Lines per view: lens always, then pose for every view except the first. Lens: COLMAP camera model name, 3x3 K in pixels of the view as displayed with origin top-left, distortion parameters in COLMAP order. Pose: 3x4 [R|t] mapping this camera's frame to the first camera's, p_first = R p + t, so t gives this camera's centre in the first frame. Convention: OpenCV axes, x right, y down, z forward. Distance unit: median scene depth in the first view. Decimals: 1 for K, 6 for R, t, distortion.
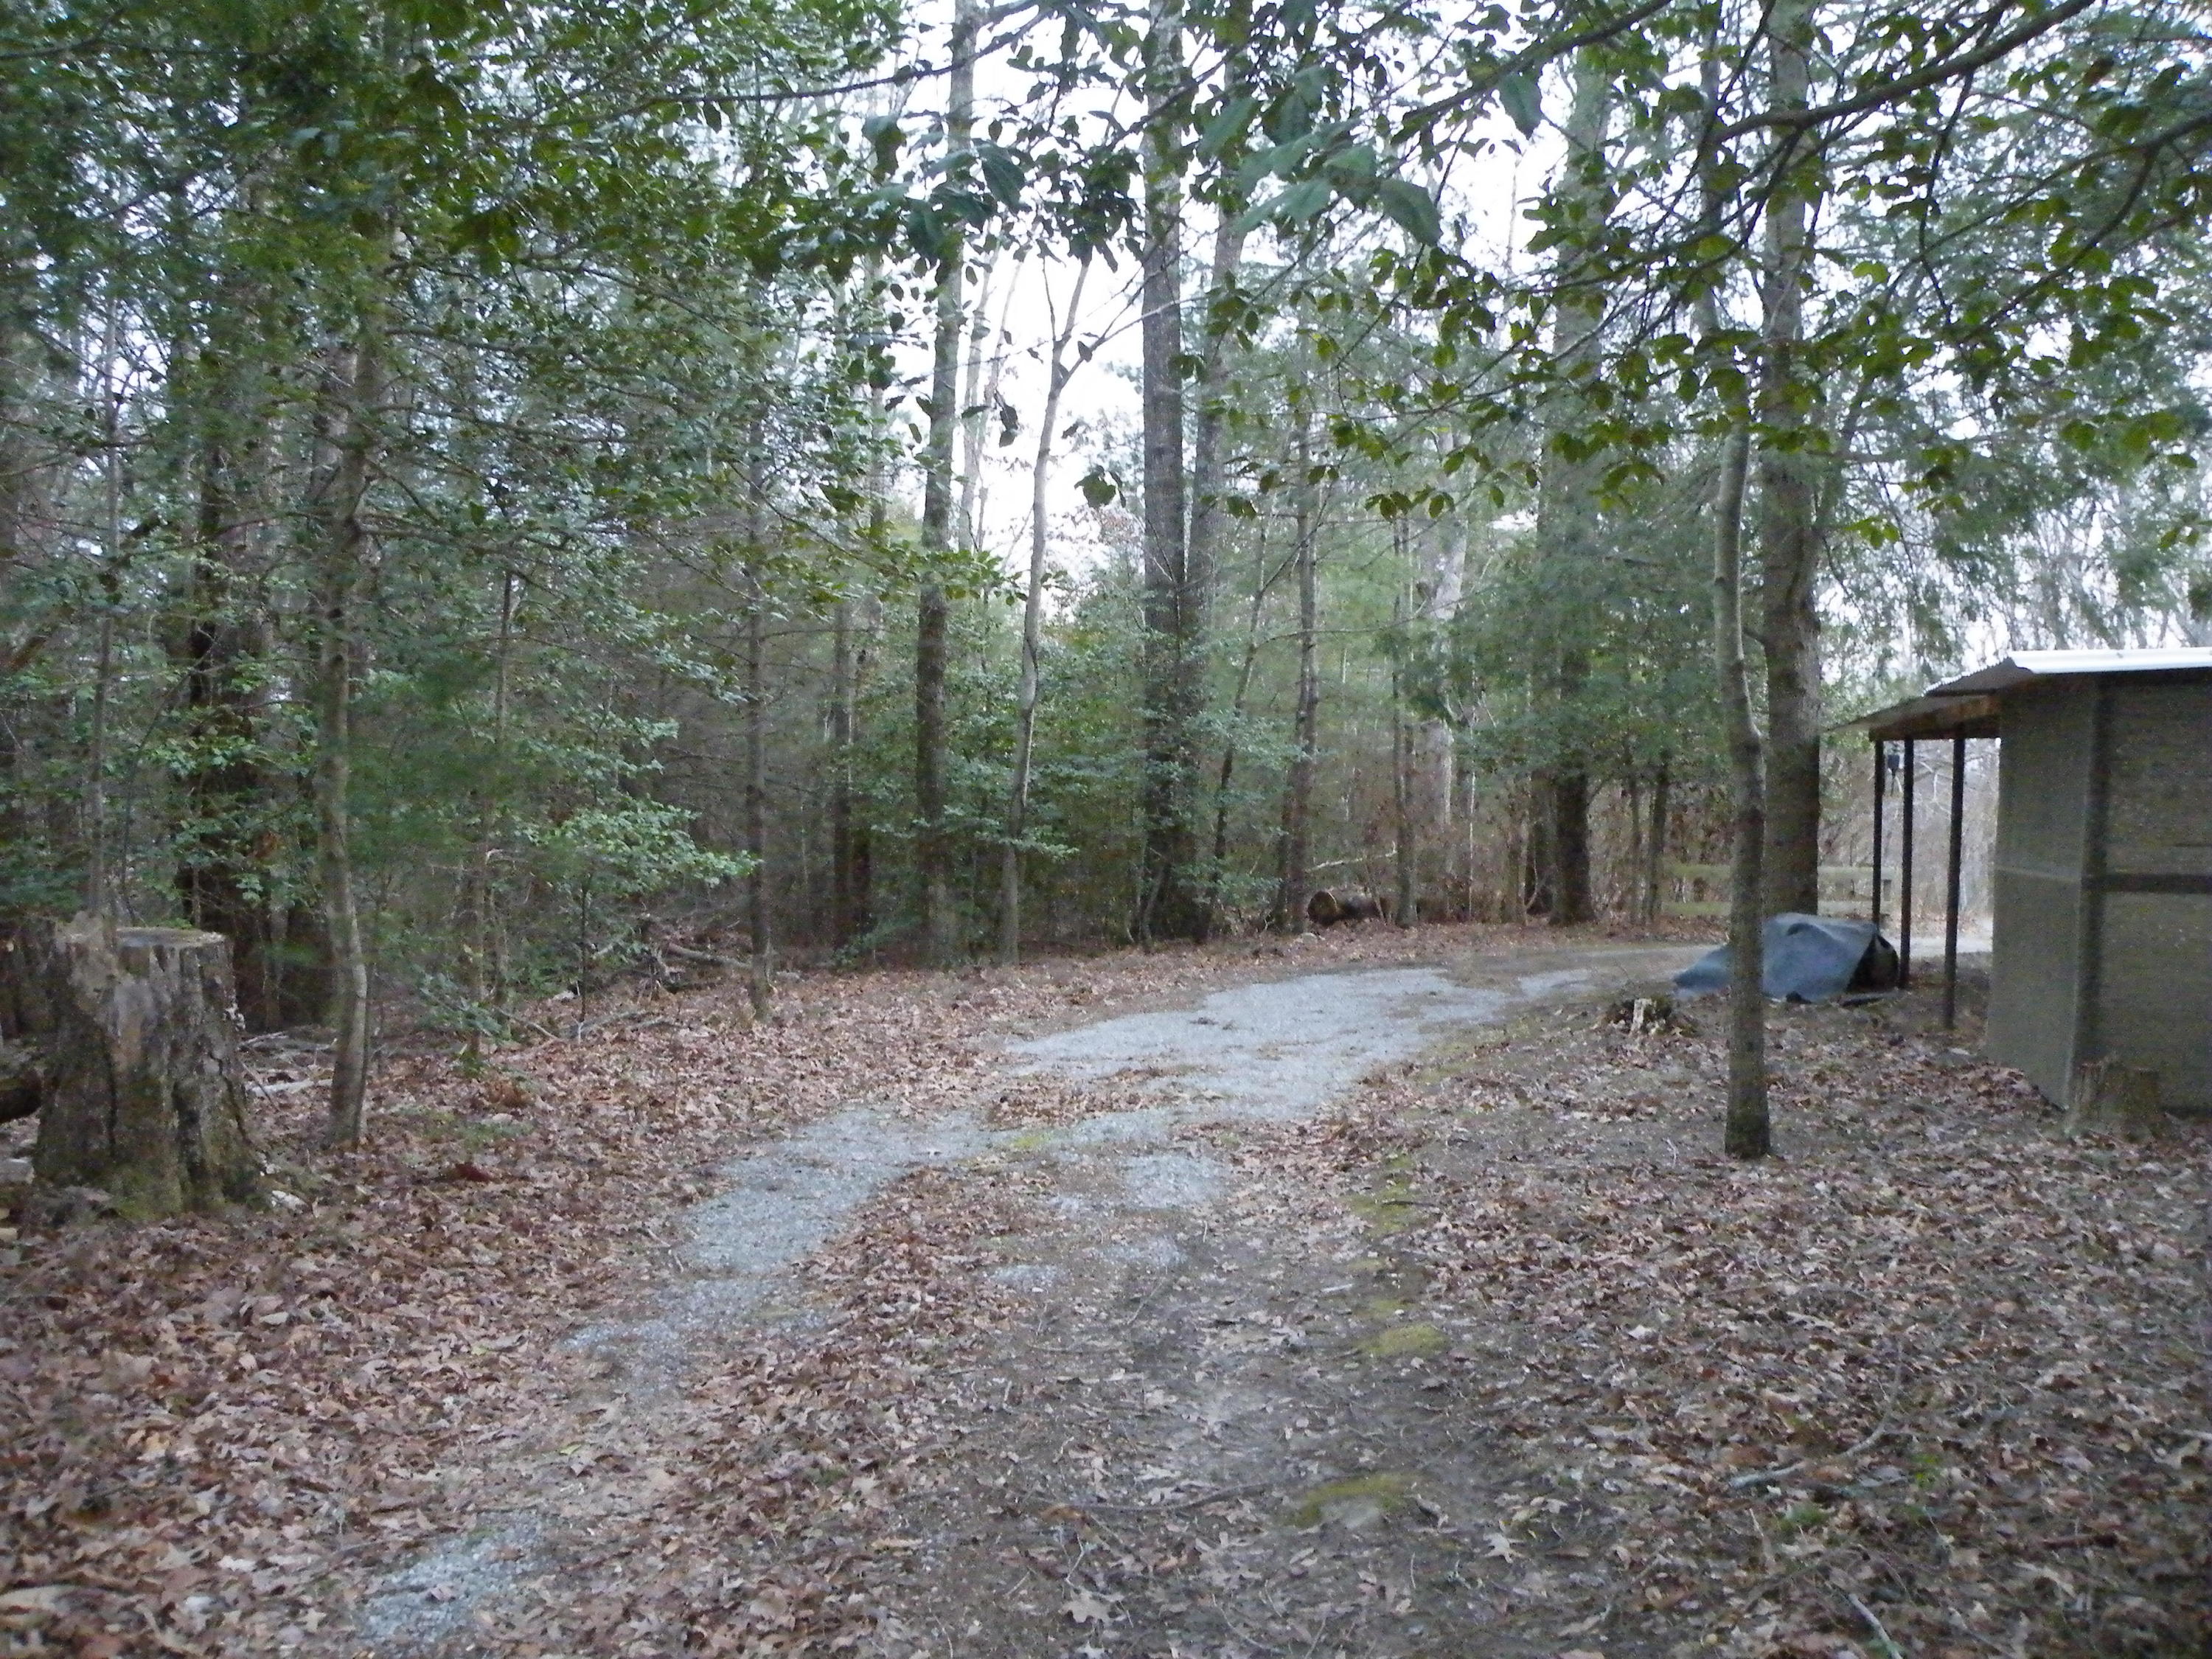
lens RADIAL K [[1695.6, 0, 1106.0], [0, 1695.6, 829.5], [0, 0, 1]] dist [-0.178433, 0.140352]
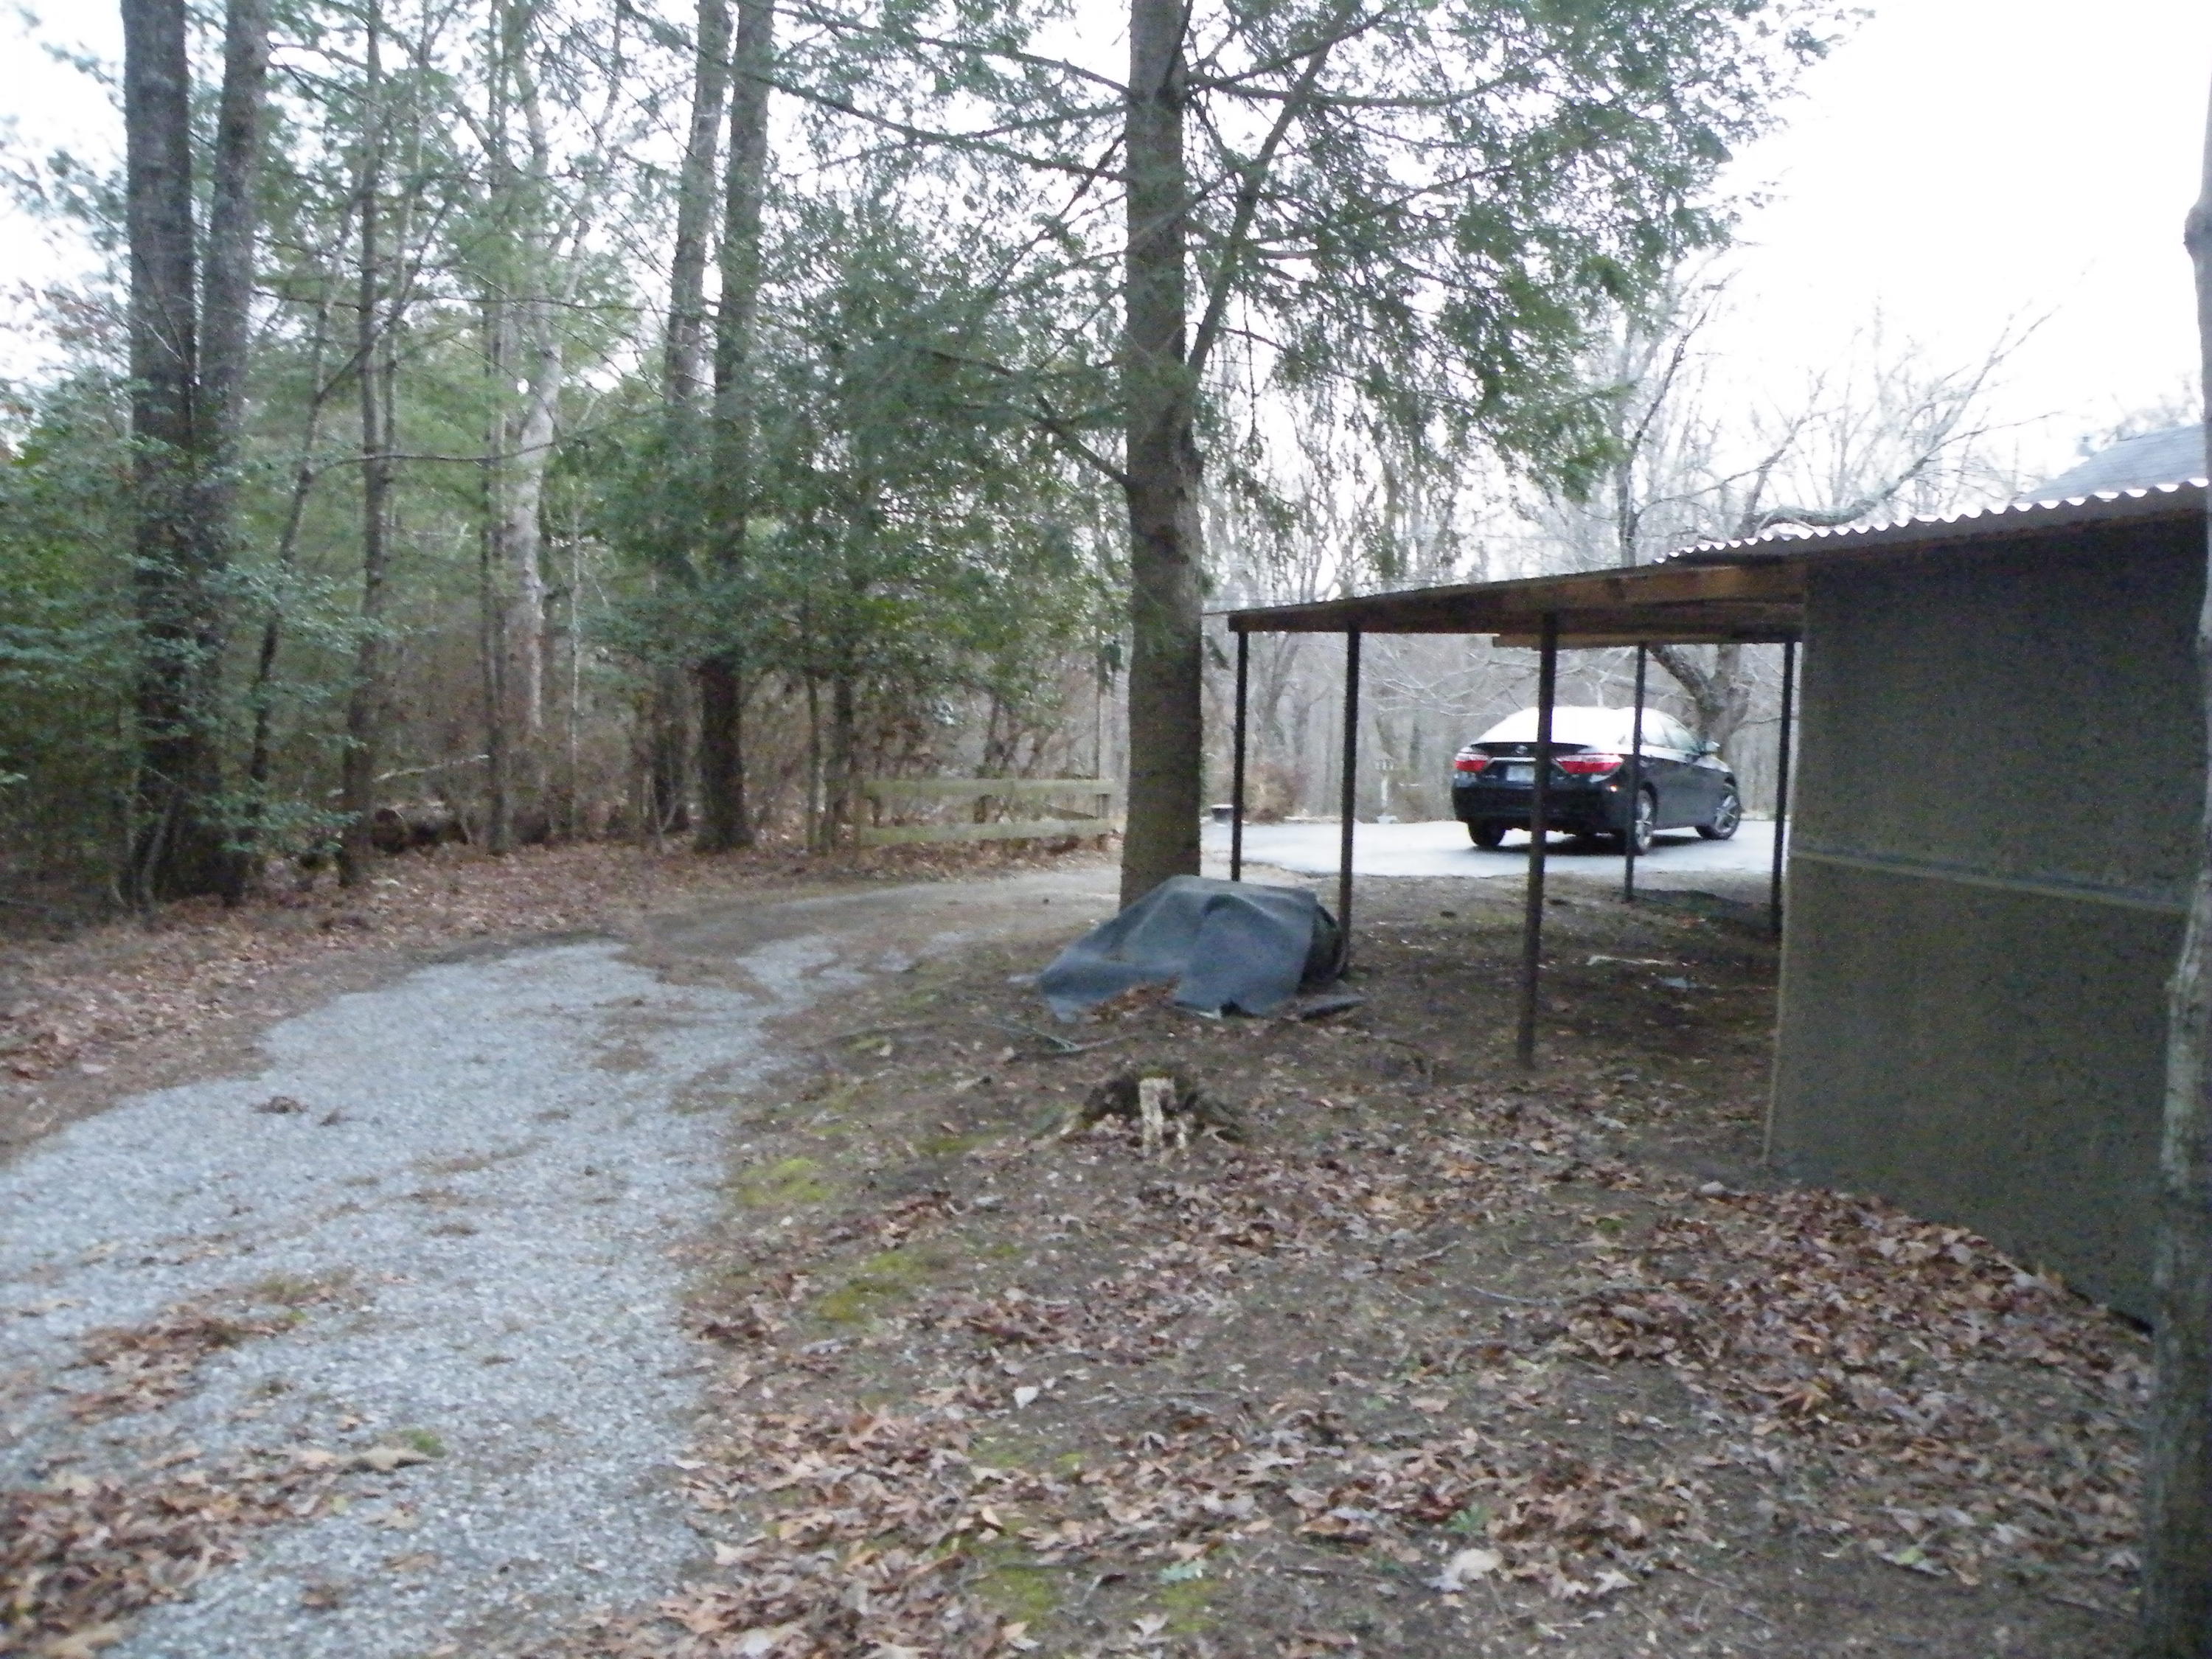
lens RADIAL K [[1695.6, 0, 1106.0], [0, 1695.6, 829.5], [0, 0, 1]] dist [-0.178433, 0.140352]
pose [[0.842901, -0.030505, 0.537203, 0.000609], [-0.007695, 0.997606, 0.068723, -0.011525], [-0.538014, -0.062061, 0.840648, 0.260929]]
